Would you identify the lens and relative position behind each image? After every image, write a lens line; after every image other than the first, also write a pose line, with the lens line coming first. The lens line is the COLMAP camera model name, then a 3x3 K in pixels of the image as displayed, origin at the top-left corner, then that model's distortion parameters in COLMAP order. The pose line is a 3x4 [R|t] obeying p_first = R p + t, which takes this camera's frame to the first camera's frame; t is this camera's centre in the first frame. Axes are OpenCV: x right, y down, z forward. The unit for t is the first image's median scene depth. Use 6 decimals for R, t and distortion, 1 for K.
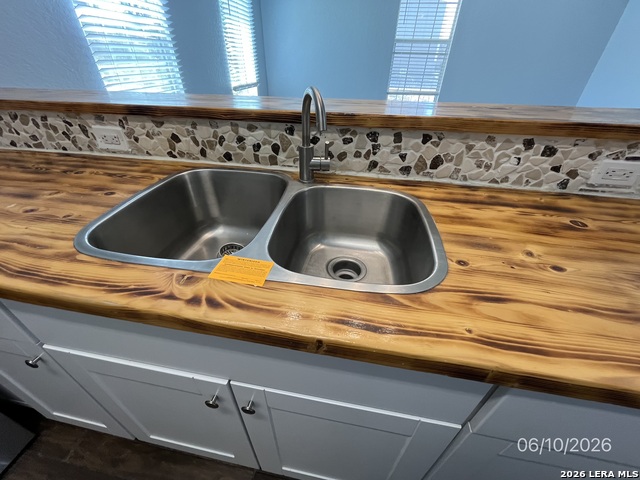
lens RADIAL K [[263.9, 0, 320.0], [0, 263.9, 240.0], [0, 0, 1]] dist [0.000595, -0.000119]
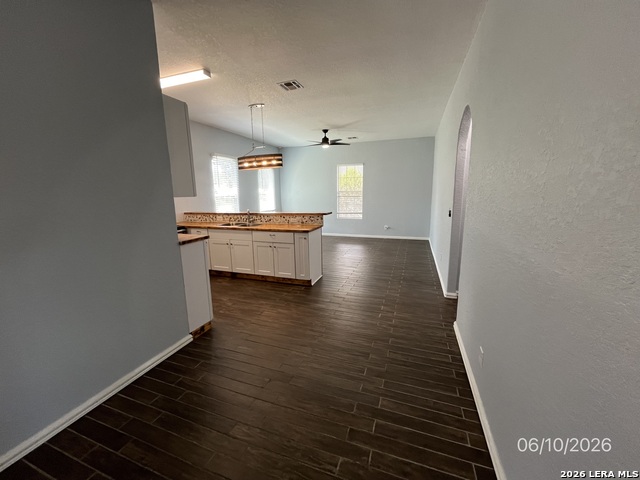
lens RADIAL K [[263.9, 0, 320.0], [0, 263.9, 240.0], [0, 0, 1]] dist [0.000595, -0.000119]
pose [[0.983525, 0.003531, -0.180740, 2.381042], [-0.077354, 0.911873, -0.403118, 2.205327], [0.163389, 0.410457, 0.897123, -3.608512]]
